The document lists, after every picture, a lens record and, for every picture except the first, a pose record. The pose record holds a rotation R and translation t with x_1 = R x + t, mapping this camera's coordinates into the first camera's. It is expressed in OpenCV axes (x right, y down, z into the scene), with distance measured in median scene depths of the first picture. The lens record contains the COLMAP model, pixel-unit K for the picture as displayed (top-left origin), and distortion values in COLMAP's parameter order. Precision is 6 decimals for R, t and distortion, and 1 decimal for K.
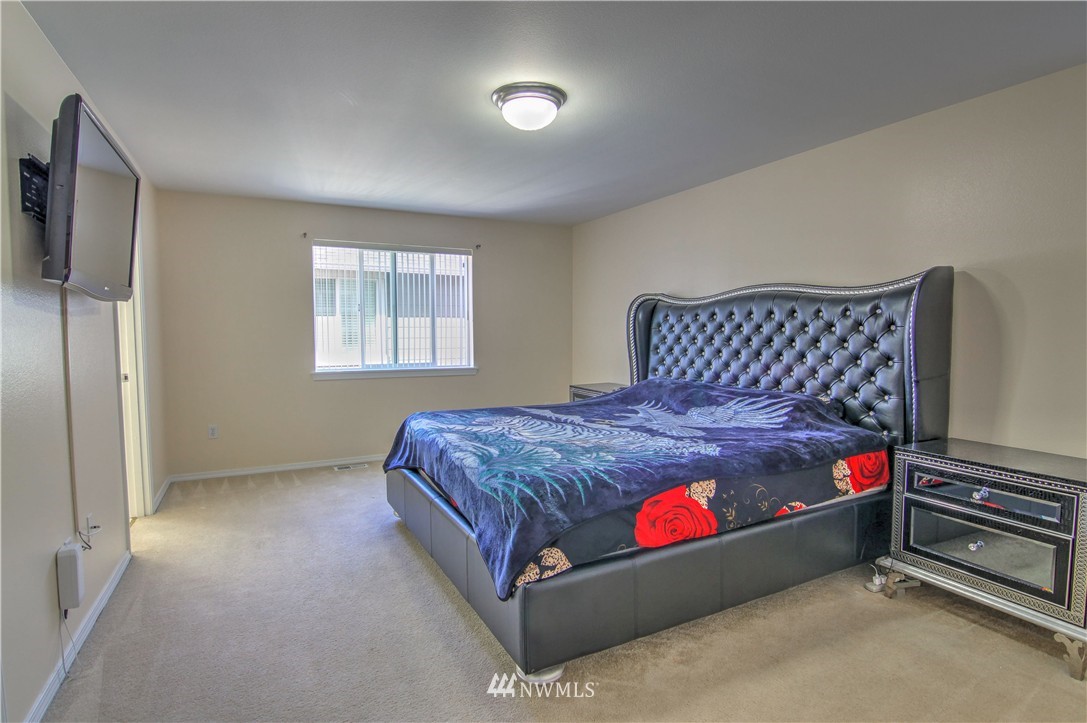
lens RADIAL K [[564.8, 0, 543.2], [0, 564.8, 358.2], [0, 0, 1]] dist [-0.015208, -0.003970]
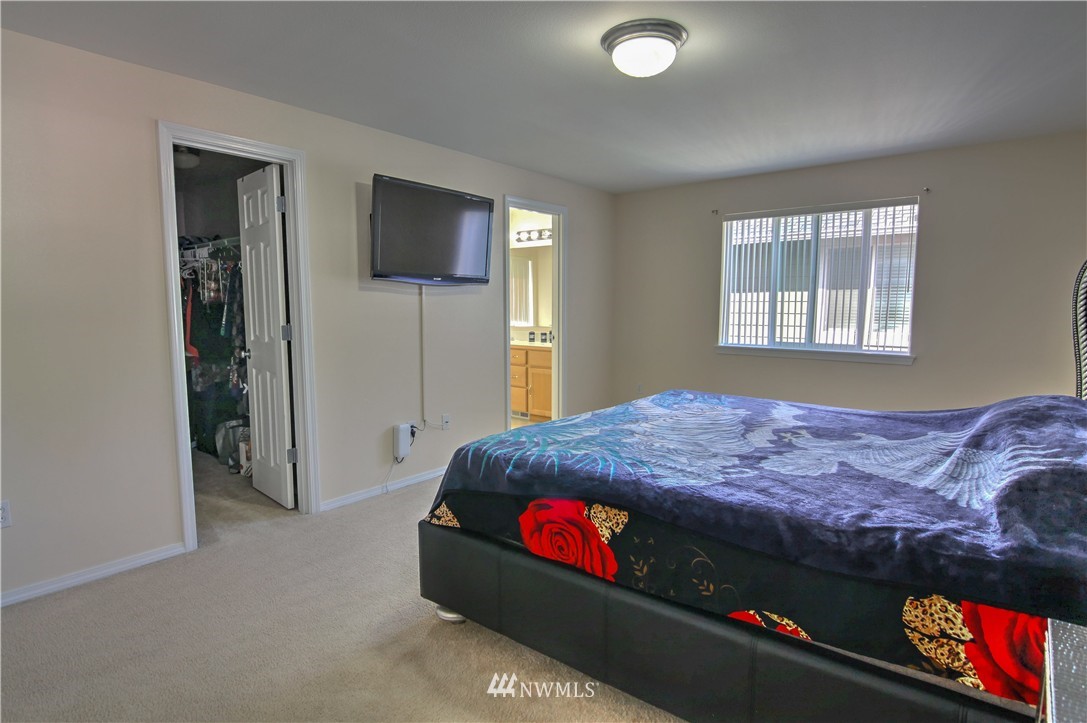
lens RADIAL K [[564.8, 0, 543.5], [0, 564.8, 366.3], [0, 0, 1]] dist [-0.015208, -0.003970]
pose [[0.396281, 0.096794, -0.913013, 0.794882], [-0.041012, 0.995301, 0.087717, -0.028224], [0.917213, 0.002684, 0.398388, 0.533252]]
